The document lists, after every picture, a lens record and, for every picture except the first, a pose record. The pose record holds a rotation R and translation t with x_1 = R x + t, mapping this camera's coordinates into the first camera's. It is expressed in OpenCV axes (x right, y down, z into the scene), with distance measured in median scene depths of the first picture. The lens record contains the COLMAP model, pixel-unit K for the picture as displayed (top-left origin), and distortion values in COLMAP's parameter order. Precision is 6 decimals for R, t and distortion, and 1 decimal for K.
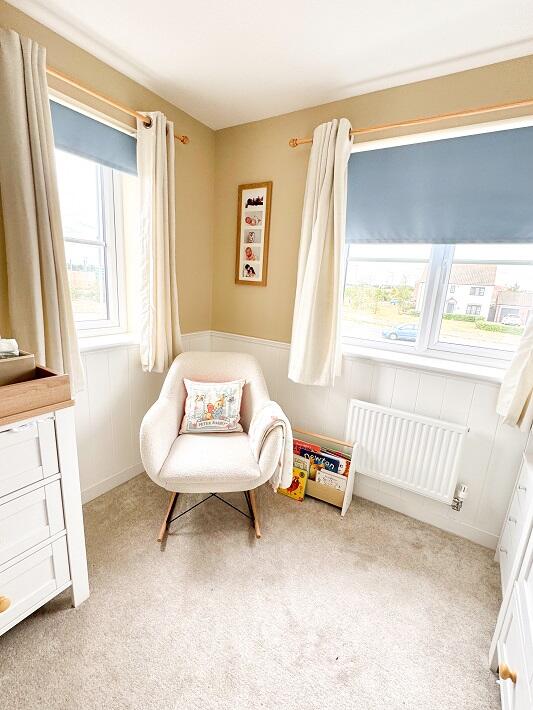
lens RADIAL K [[321.7, 0, 267.0], [0, 321.7, 351.9], [0, 0, 1]] dist [-0.001249, 0.000974]
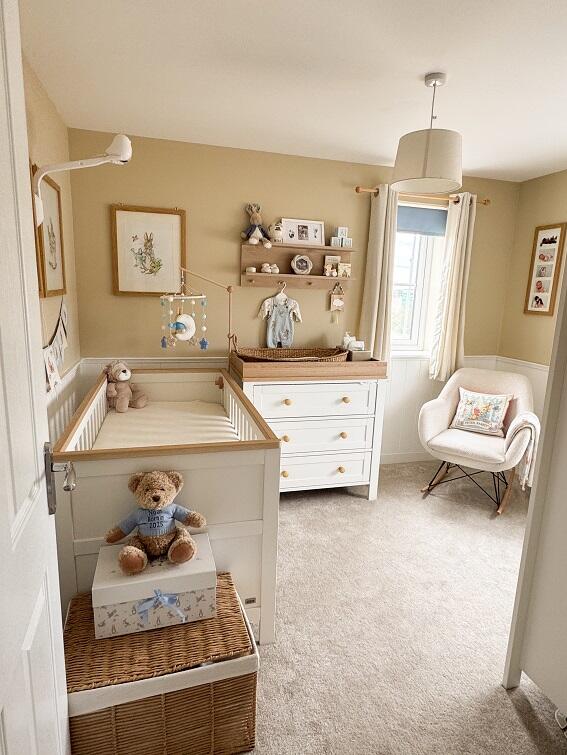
lens RADIAL K [[404.5, 0, 287.6], [0, 404.5, 372.9], [0, 0, 1]] dist [-0.005833, -0.000568]
pose [[0.731180, 0.104220, -0.674177, 0.323550], [-0.145302, 0.989376, -0.004642, 0.137202], [0.666531, 0.101353, 0.738555, -0.654757]]
